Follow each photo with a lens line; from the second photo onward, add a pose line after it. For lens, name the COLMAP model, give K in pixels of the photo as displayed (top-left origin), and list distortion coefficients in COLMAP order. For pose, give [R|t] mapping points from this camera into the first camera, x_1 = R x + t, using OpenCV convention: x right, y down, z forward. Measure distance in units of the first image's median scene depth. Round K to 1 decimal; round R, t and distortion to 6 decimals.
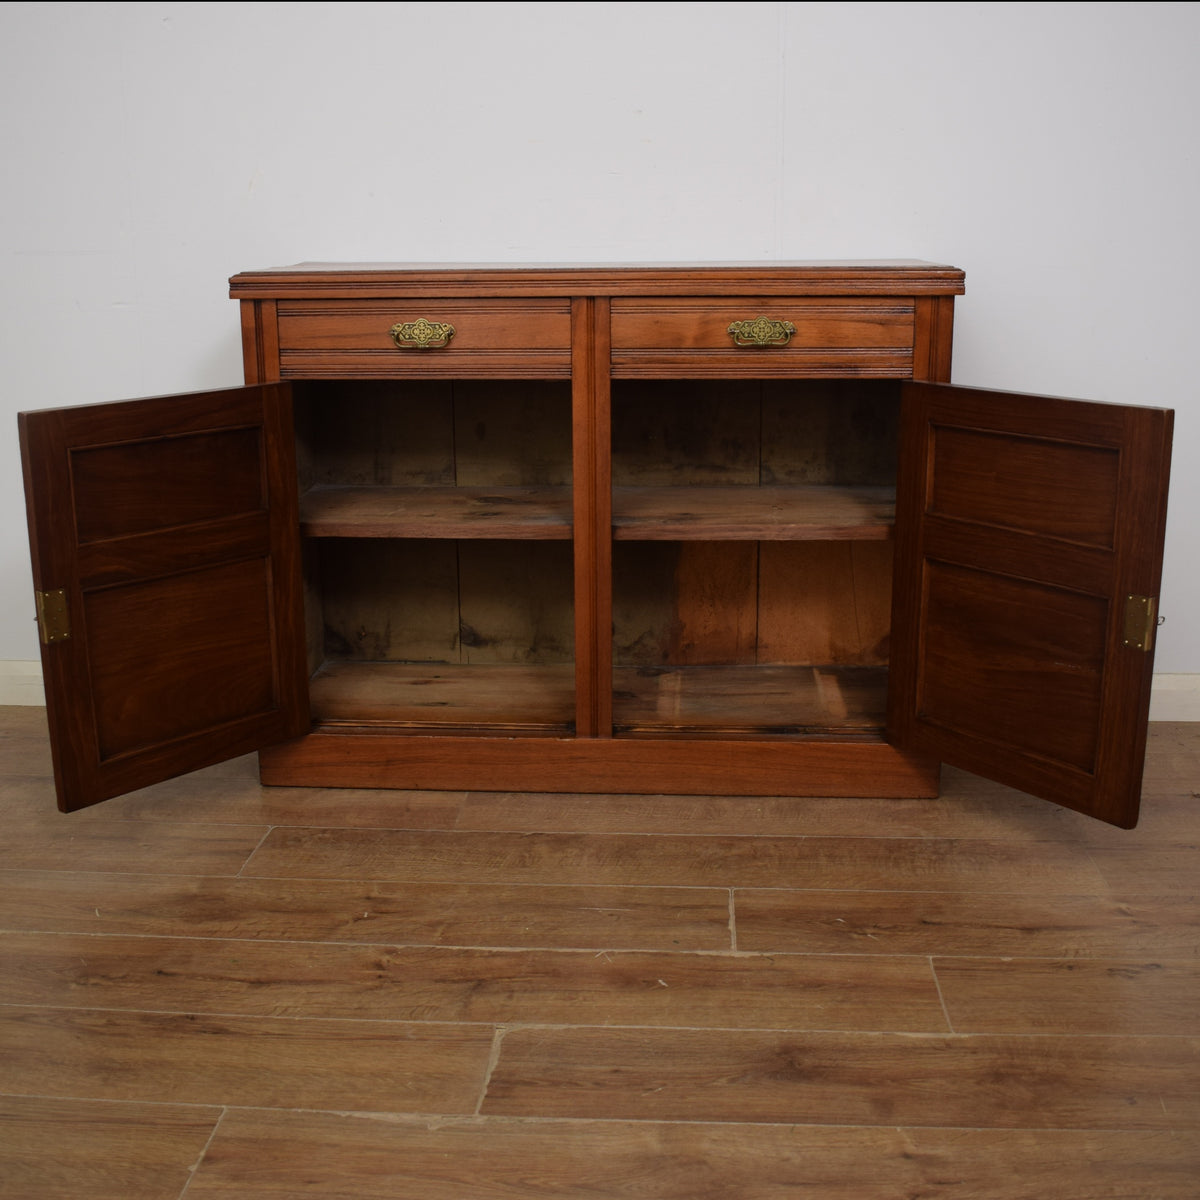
lens RADIAL K [[1432.9, 0, 589.5], [0, 1432.9, 581.0], [0, 0, 1]] dist [-0.075961, -0.017576]
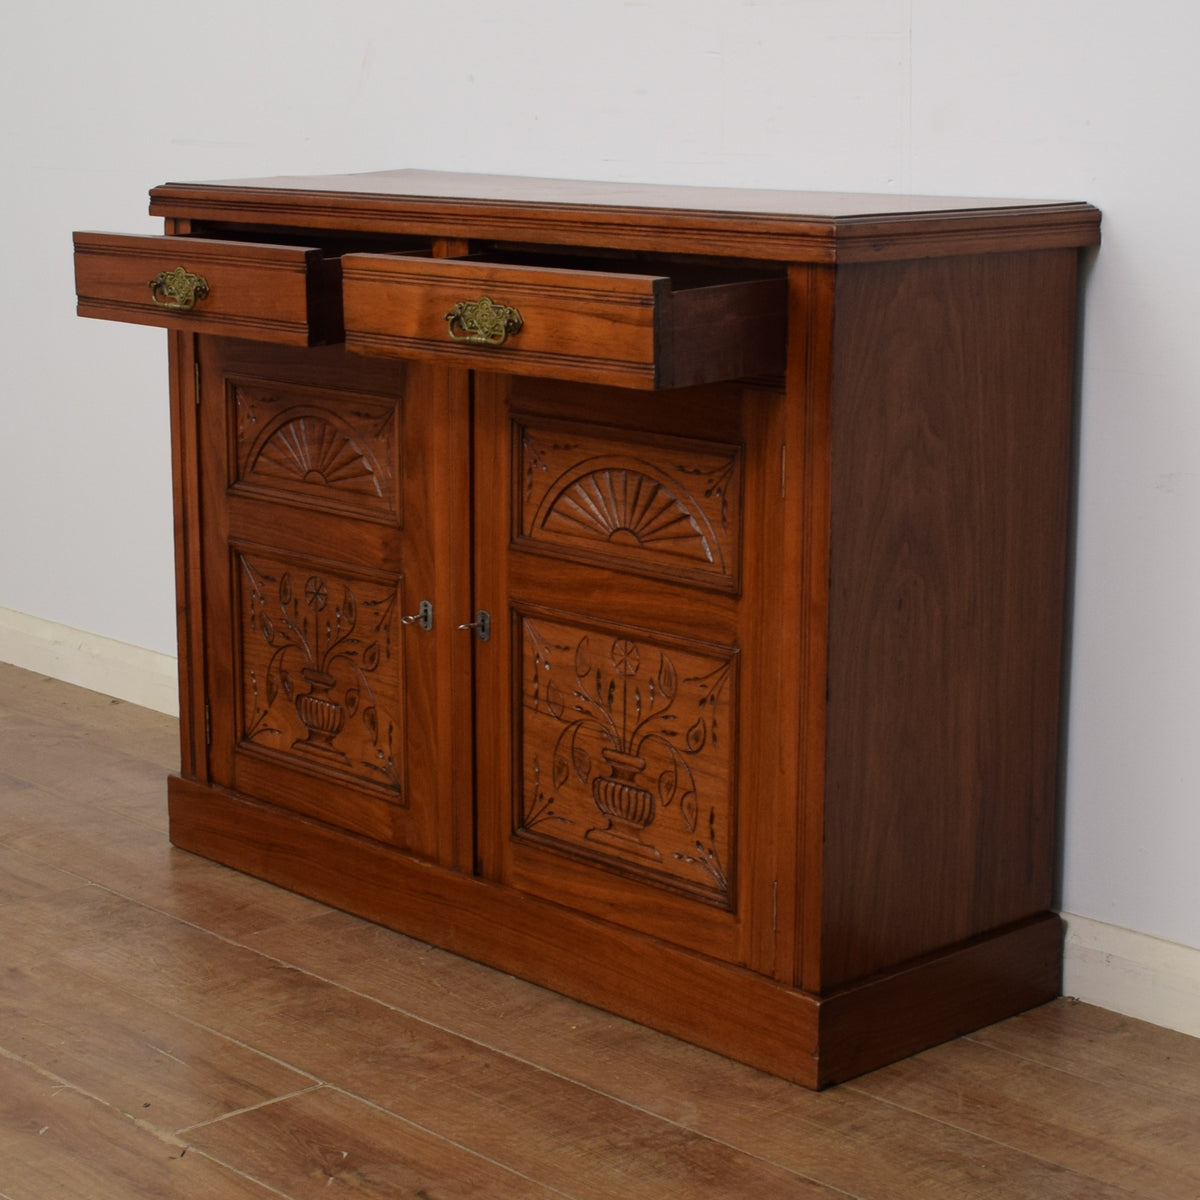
lens RADIAL K [[2551.2, 0, 600.8], [0, 2551.2, 641.0], [0, 0, 1]] dist [-0.057137, -0.039736]
pose [[0.736095, 0.157134, -0.658387, 0.929642], [-0.171022, 0.984297, 0.043710, -0.072106], [0.654917, 0.080424, 0.751409, 0.123181]]
